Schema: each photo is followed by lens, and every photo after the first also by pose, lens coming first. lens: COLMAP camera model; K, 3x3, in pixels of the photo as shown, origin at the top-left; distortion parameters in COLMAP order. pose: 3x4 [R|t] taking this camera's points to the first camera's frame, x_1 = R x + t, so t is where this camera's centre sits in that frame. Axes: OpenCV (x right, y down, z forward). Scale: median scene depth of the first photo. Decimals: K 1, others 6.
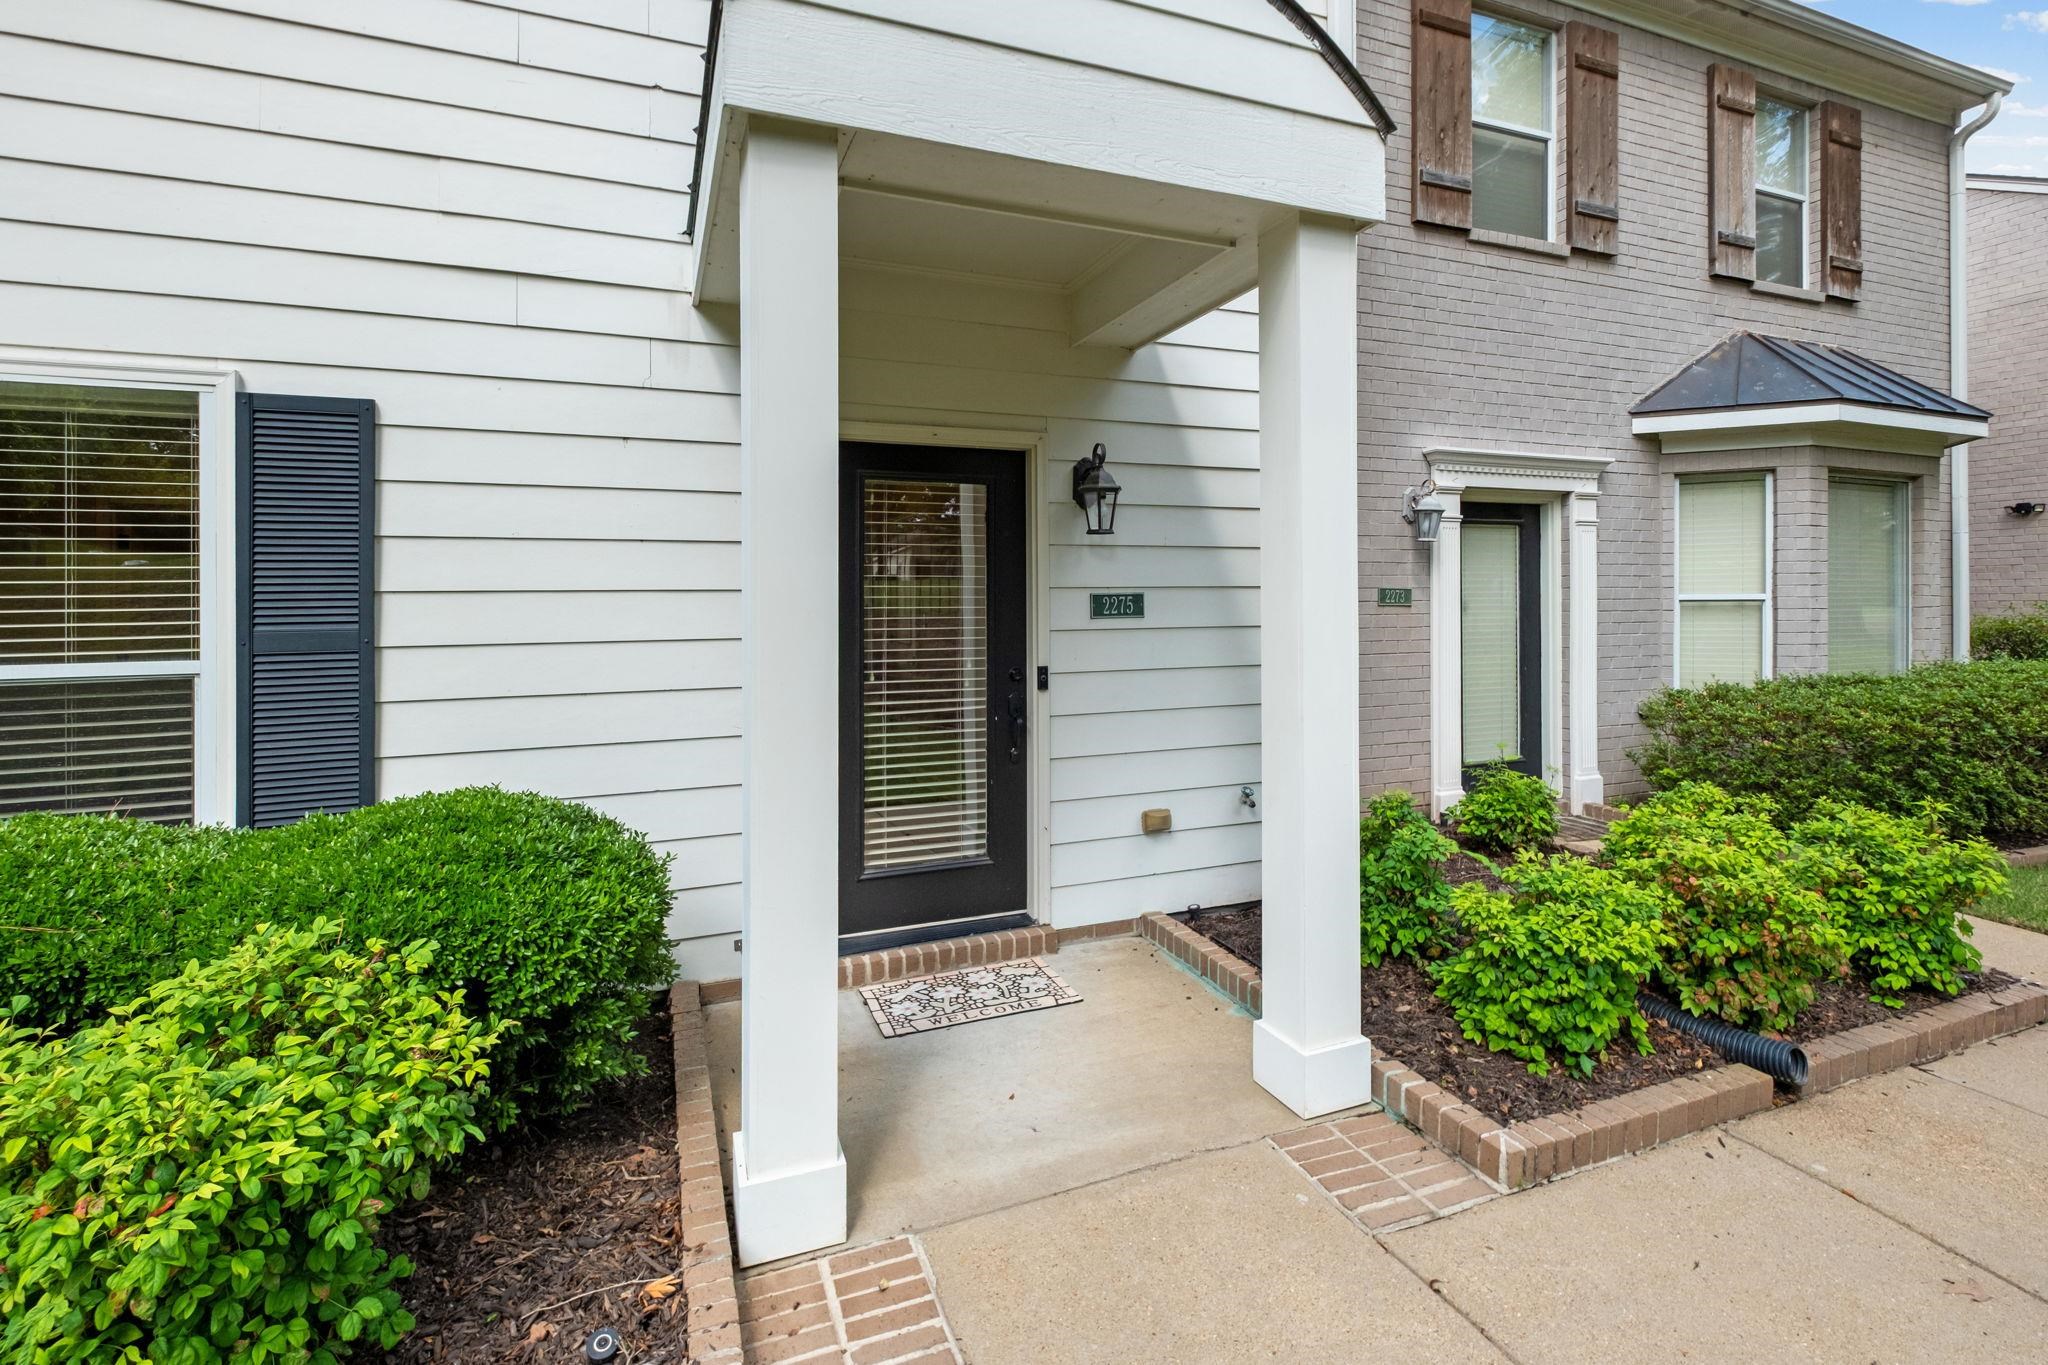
lens RADIAL K [[876.7, 0, 1042.9], [0, 876.7, 623.4], [0, 0, 1]] dist [-0.004591, 0.000037]
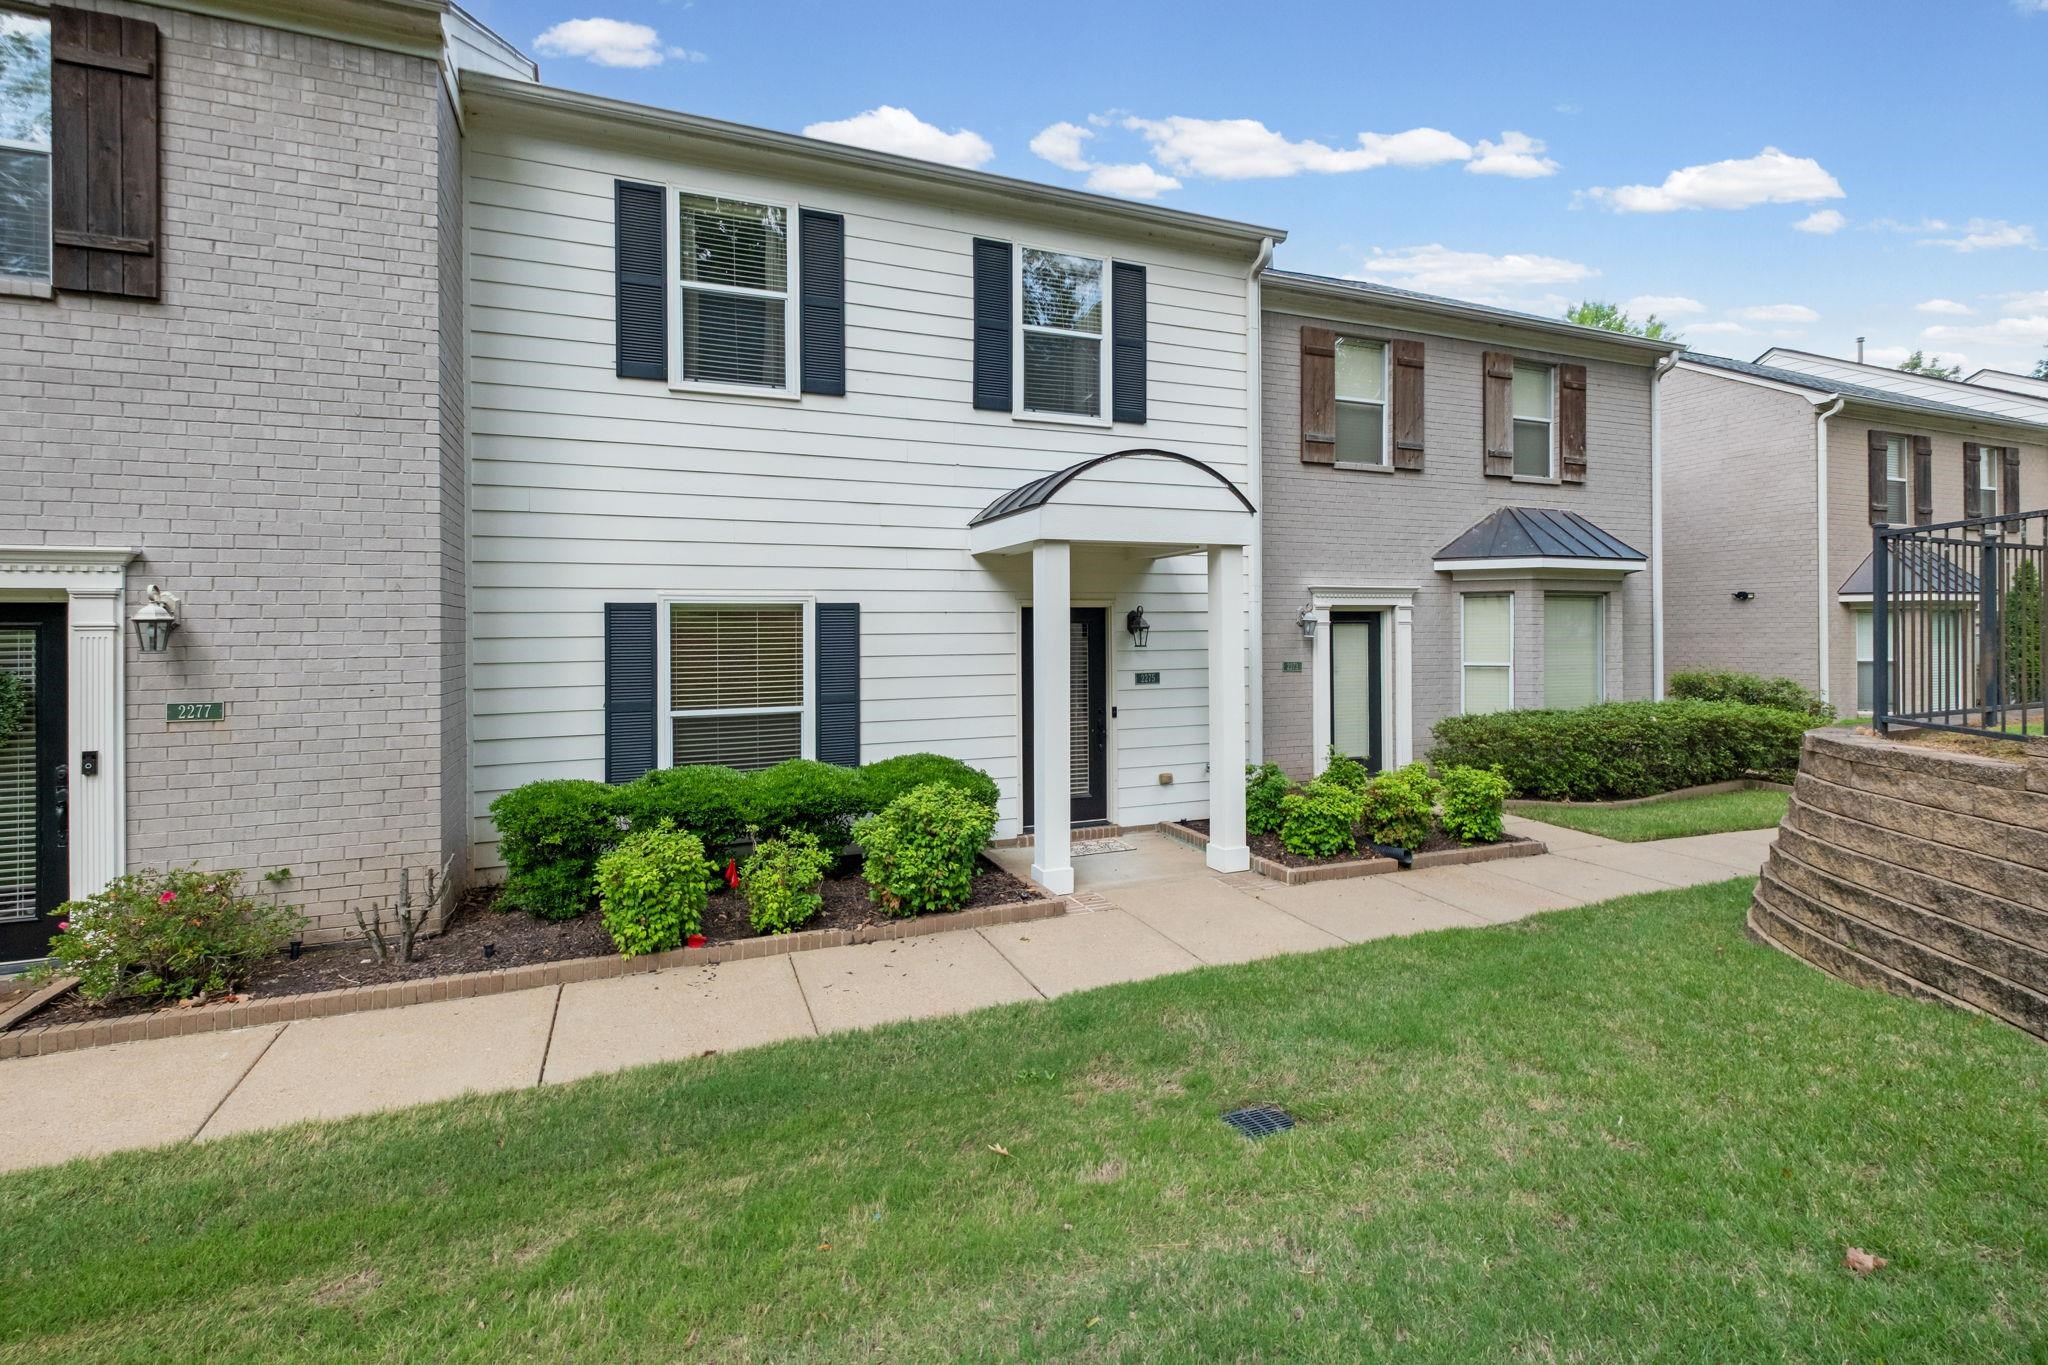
lens RADIAL K [[912.5, 0, 1026.8], [0, 912.5, 630.0], [0, 0, 1]] dist [-0.001984, -0.000774]
pose [[0.999999, -0.000245, 0.001660, -0.193591], [0.000283, 0.999737, -0.022927, -0.078690], [-0.001654, 0.022927, 0.999736, -1.118956]]
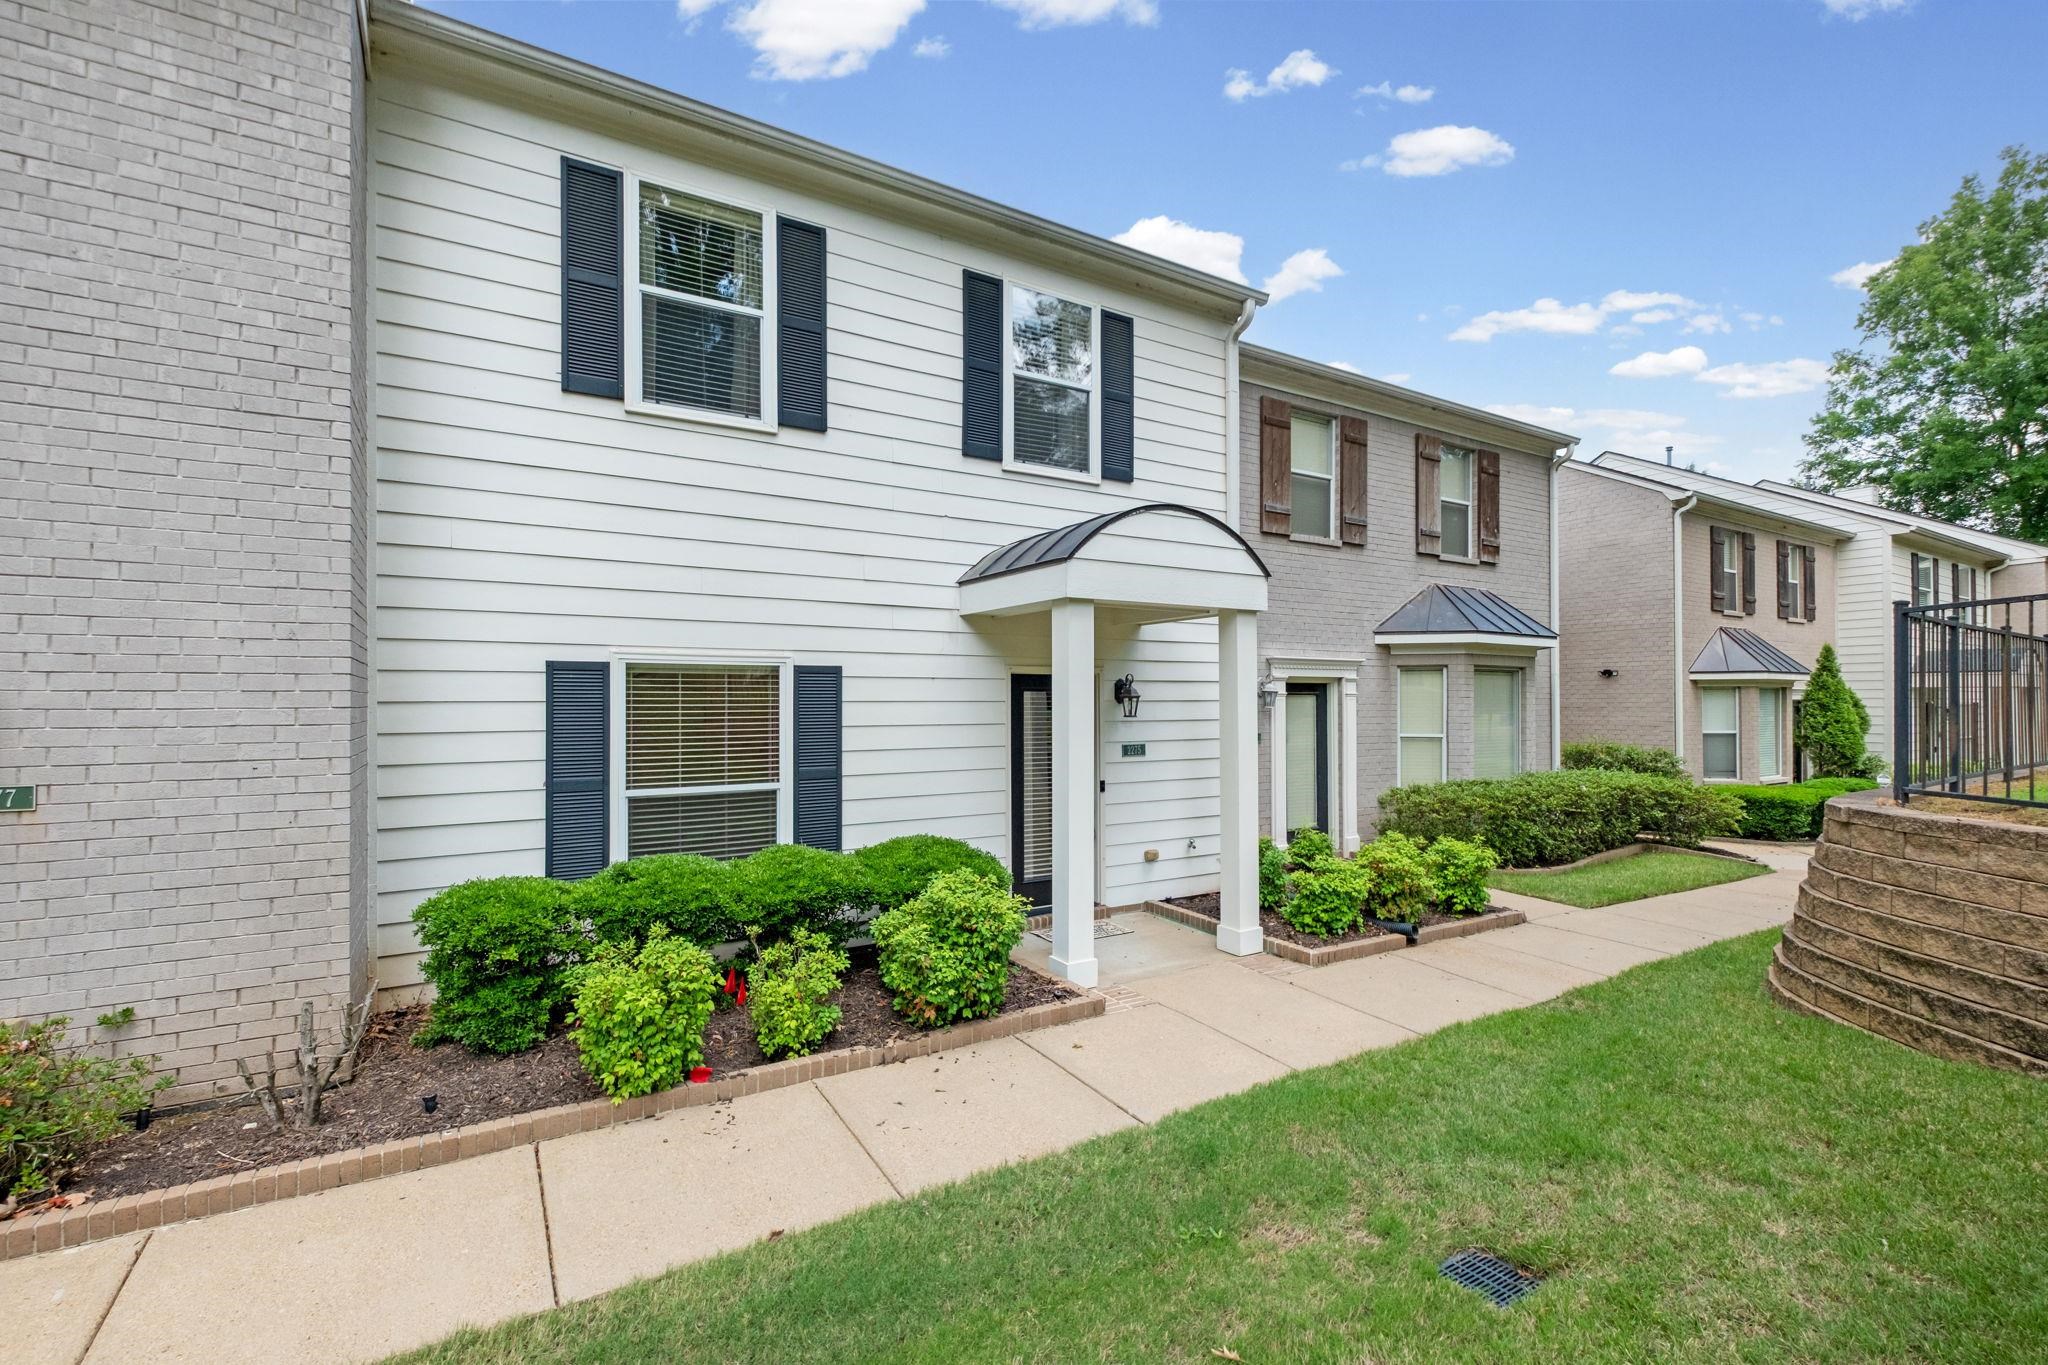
lens RADIAL K [[876.7, 0, 1008.1], [0, 876.7, 702.3], [0, 0, 1]] dist [-0.004591, 0.000037]
pose [[0.987451, 0.007119, 0.157765, -0.474690], [-0.003588, 0.999737, -0.022657, -0.076400], [-0.157884, 0.021806, 0.987217, -0.880781]]
